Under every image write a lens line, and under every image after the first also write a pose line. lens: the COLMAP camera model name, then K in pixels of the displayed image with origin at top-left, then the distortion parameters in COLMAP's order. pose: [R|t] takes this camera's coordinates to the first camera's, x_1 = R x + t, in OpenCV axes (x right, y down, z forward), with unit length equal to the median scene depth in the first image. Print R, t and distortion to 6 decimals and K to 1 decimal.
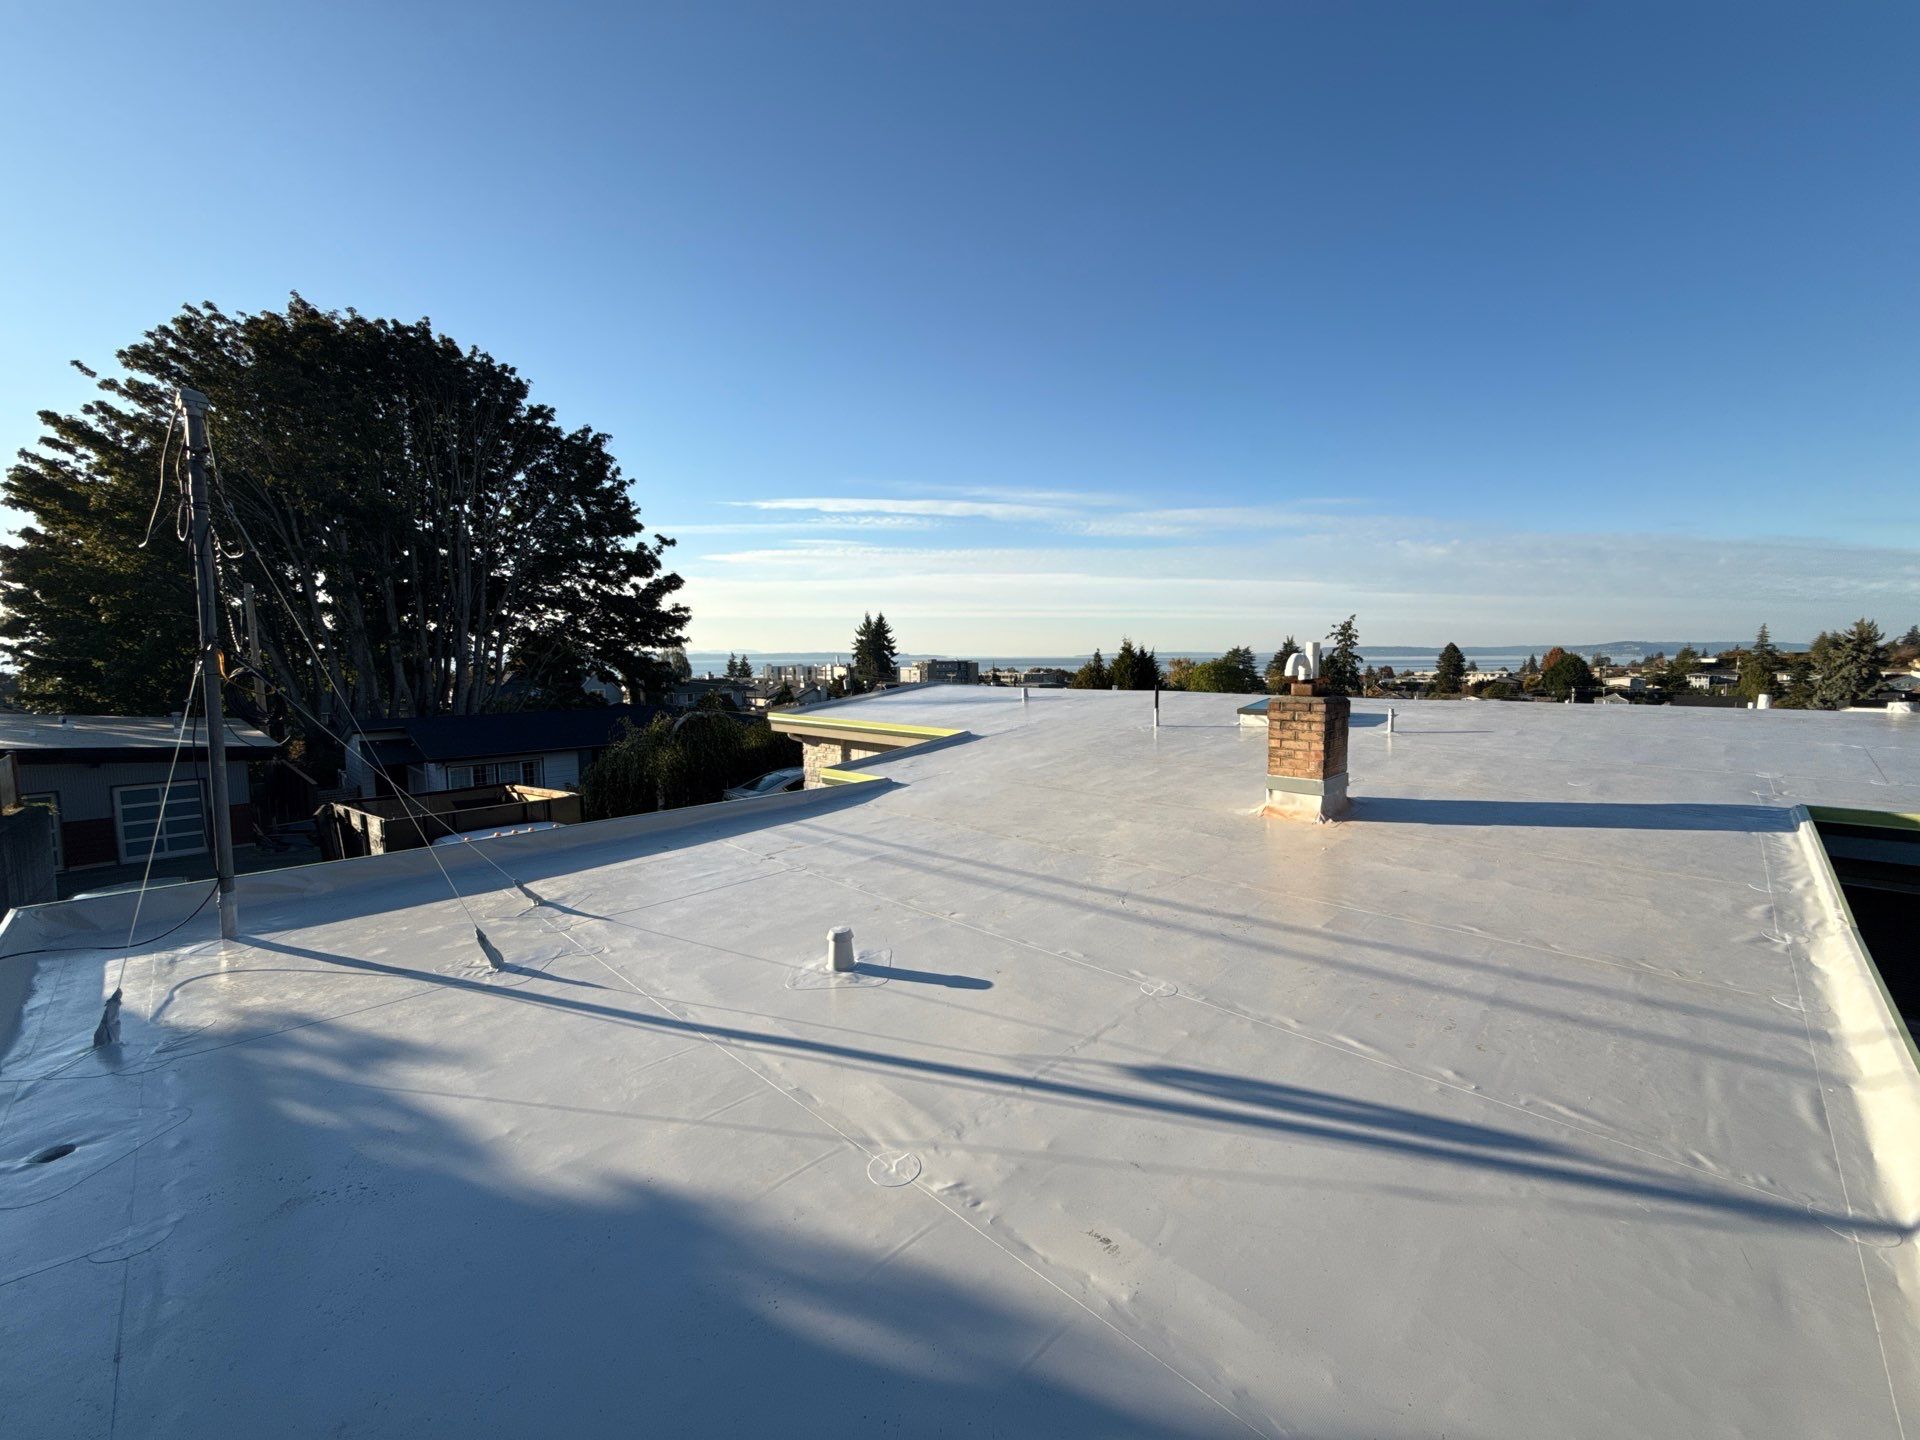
lens RADIAL K [[761.0, 0, 962.8], [0, 761.0, 720.1], [0, 0, 1]] dist [0.000417, -0.000088]
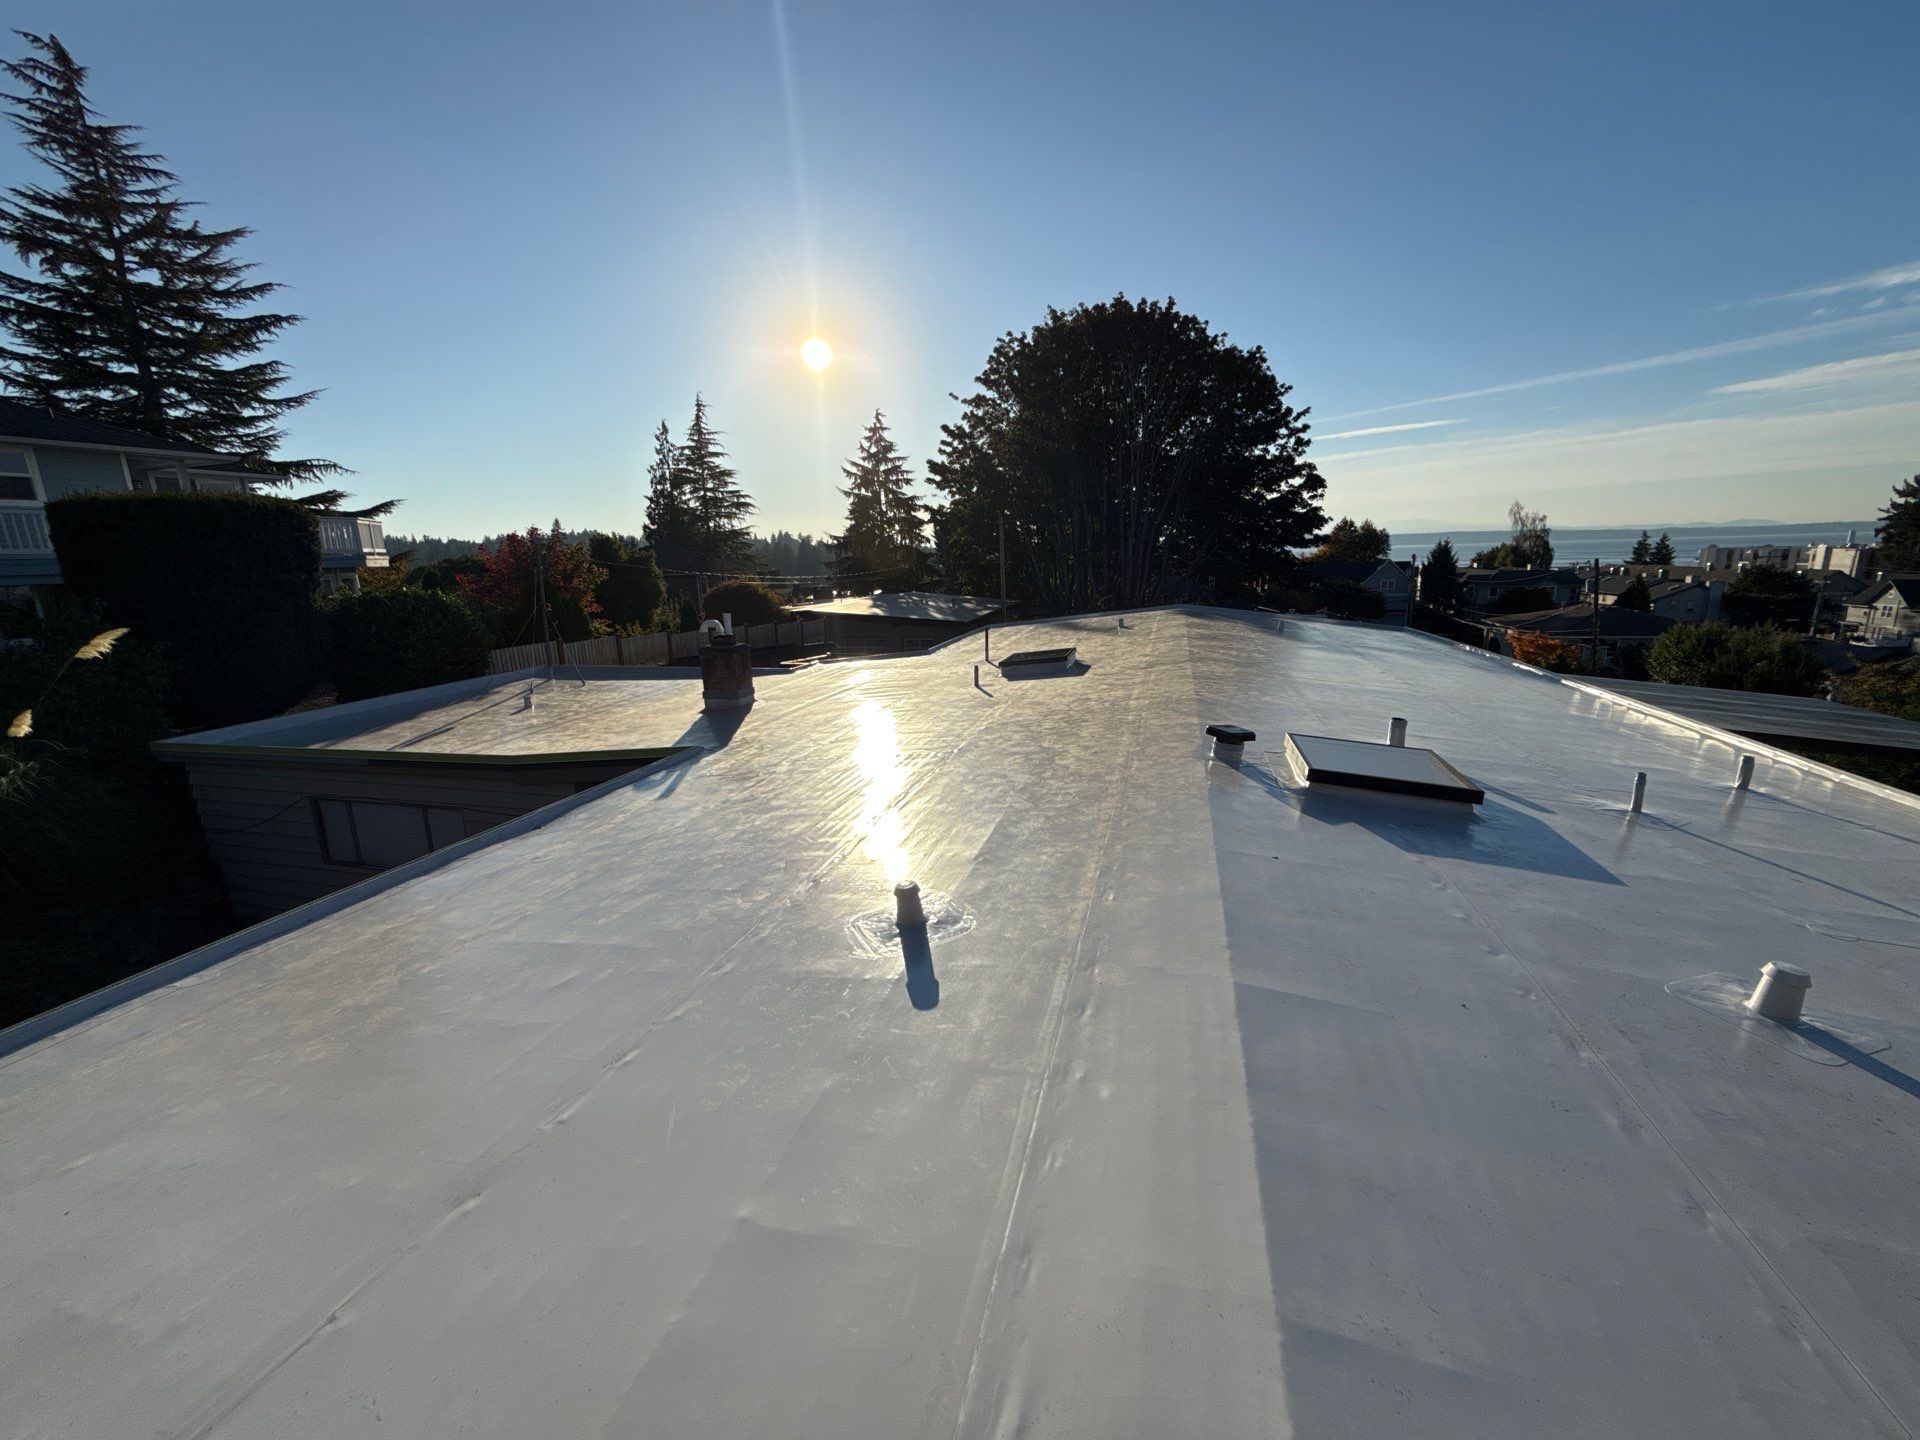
lens RADIAL K [[761.0, 0, 965.4], [0, 761.0, 713.2], [0, 0, 1]] dist [0.000417, -0.000088]
pose [[0.485260, 0.172617, -0.857162, 0.322582], [-0.048686, 0.984133, 0.170625, -0.029577], [0.873014, -0.041066, 0.485964, 0.095387]]
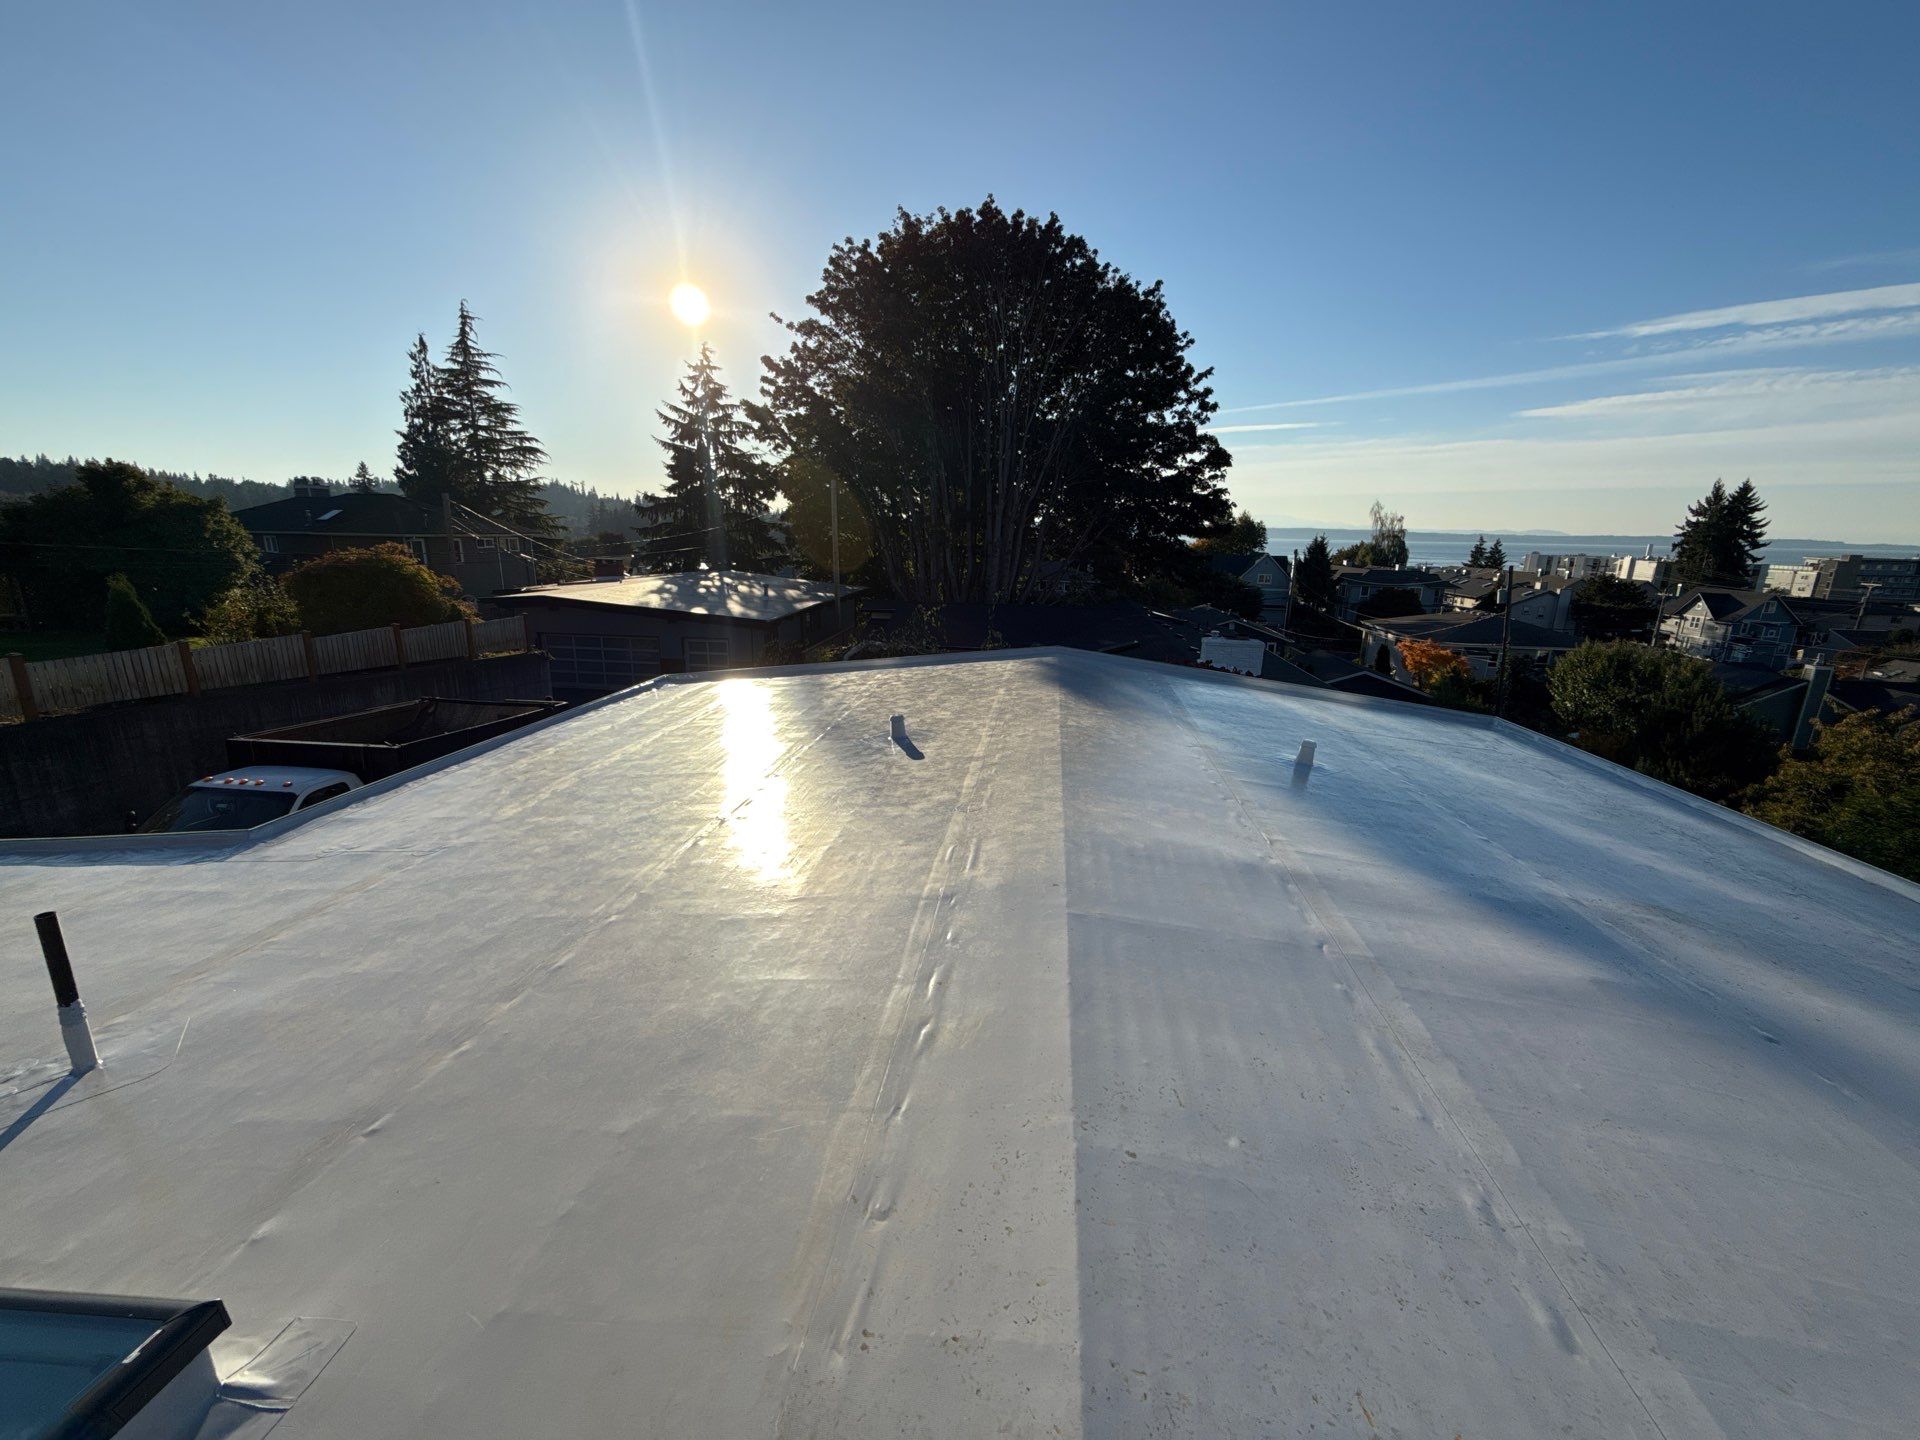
lens RADIAL K [[761.0, 0, 963.9], [0, 761.0, 718.5], [0, 0, 1]] dist [0.000417, -0.000088]
pose [[0.609431, 0.209903, -0.764549, 0.147384], [-0.089855, 0.976390, 0.196438, -0.043341], [0.787731, -0.051017, 0.613903, 0.267478]]
